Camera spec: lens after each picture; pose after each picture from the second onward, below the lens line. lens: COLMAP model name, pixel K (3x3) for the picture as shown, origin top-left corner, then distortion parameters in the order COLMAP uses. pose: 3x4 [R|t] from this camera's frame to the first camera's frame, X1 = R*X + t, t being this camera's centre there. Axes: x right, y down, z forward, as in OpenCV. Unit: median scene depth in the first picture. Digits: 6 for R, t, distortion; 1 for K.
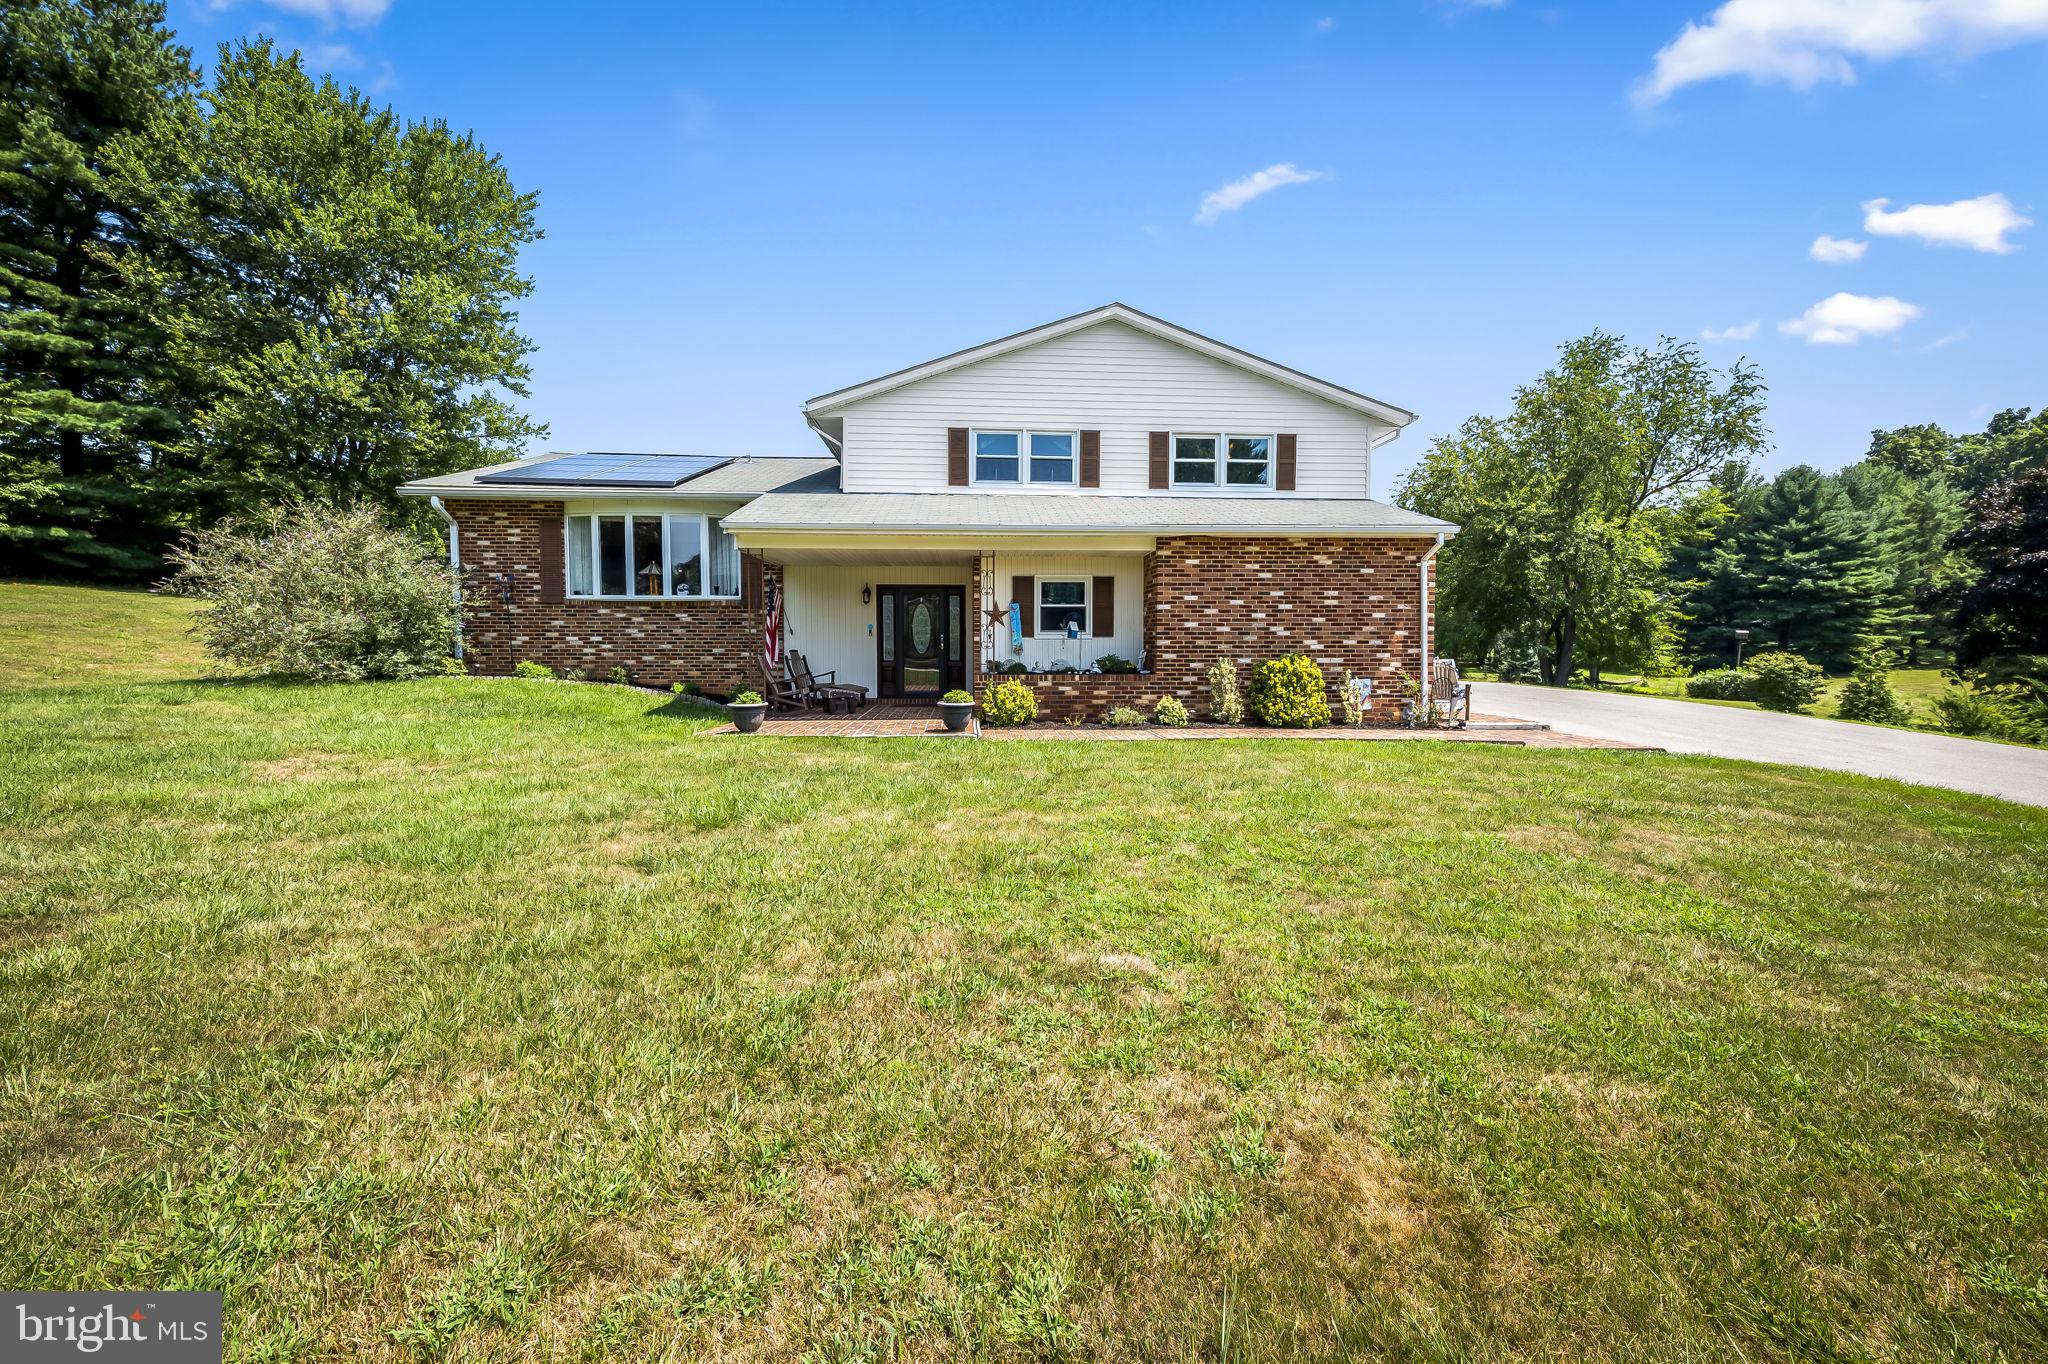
lens RADIAL K [[892.5, 0, 1019.3], [0, 892.5, 645.3], [0, 0, 1]] dist [-0.001024, -0.000233]
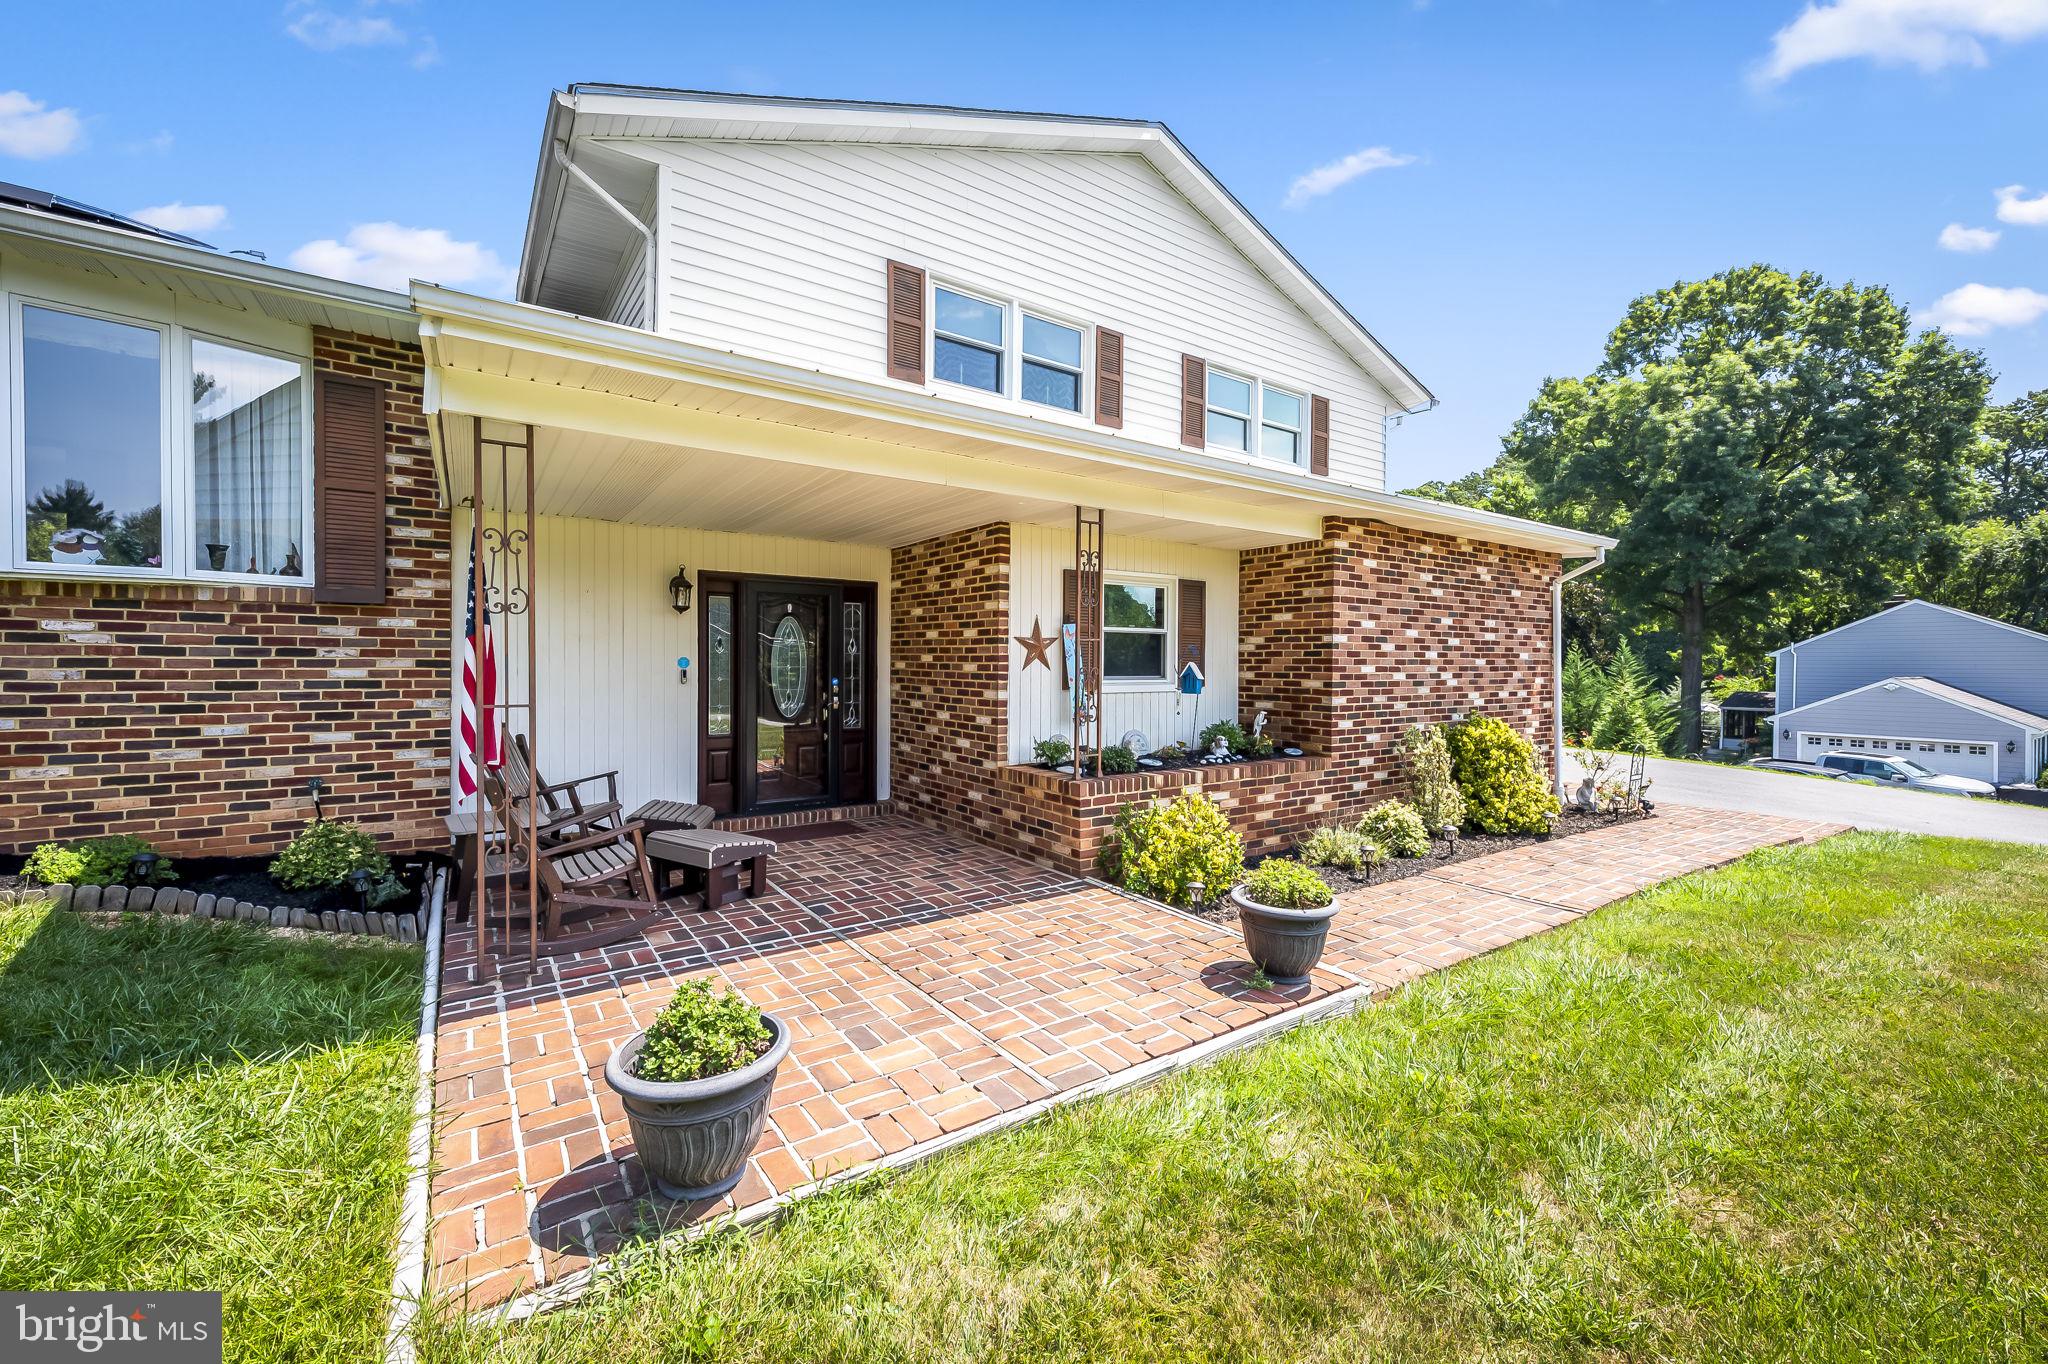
lens RADIAL K [[811.0, 0, 1025.8], [0, 811.0, 660.2], [0, 0, 1]] dist [0.002091, 0.000265]
pose [[0.845591, 0.006566, 0.533791, -0.268205], [-0.006025, 0.999978, -0.002755, -0.024852], [-0.533798, -0.000887, 0.845612, 0.626532]]
